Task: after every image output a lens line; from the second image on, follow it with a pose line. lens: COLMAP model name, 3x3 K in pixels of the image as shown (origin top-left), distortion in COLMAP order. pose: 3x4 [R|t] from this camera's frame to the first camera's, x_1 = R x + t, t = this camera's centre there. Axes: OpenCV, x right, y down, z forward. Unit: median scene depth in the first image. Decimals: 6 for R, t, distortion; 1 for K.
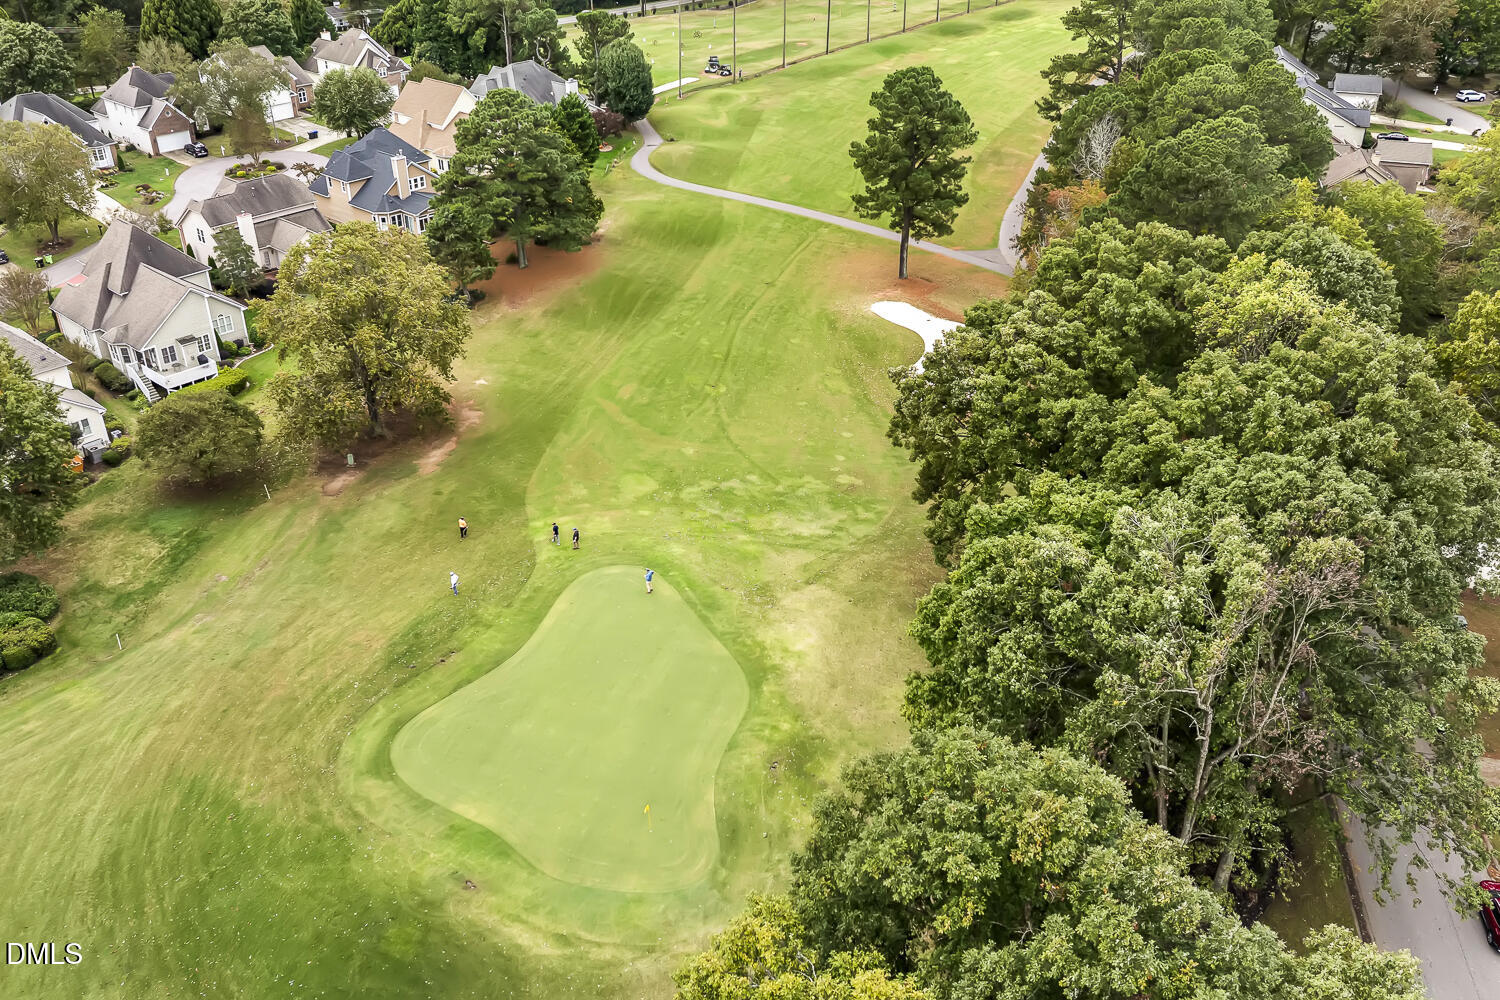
lens RADIAL K [[1249.7, 0, 751.1], [0, 1249.7, 483.7], [0, 0, 1]] dist [-0.015569, -0.001989]
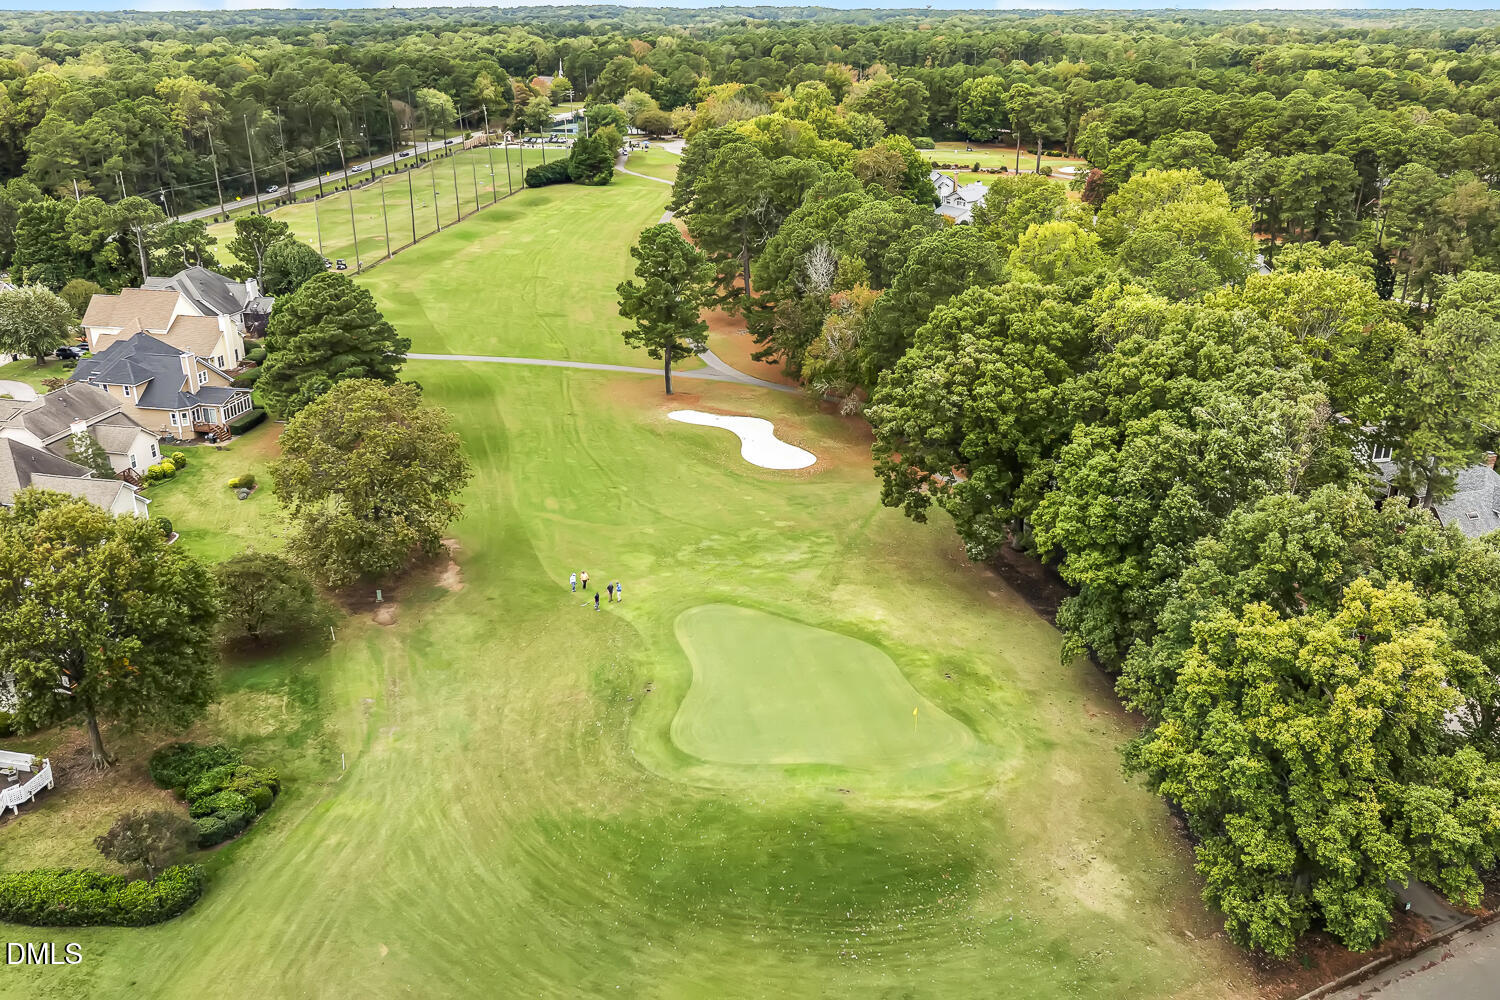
lens RADIAL K [[1249.7, 0, 751.1], [0, 1249.7, 483.7], [0, 0, 1]] dist [-0.015569, -0.001989]
pose [[0.866504, -0.177066, 0.466709, -0.527763], [0.245662, 0.965176, -0.089921, 0.063204], [-0.434535, 0.192570, 0.879827, -0.106120]]
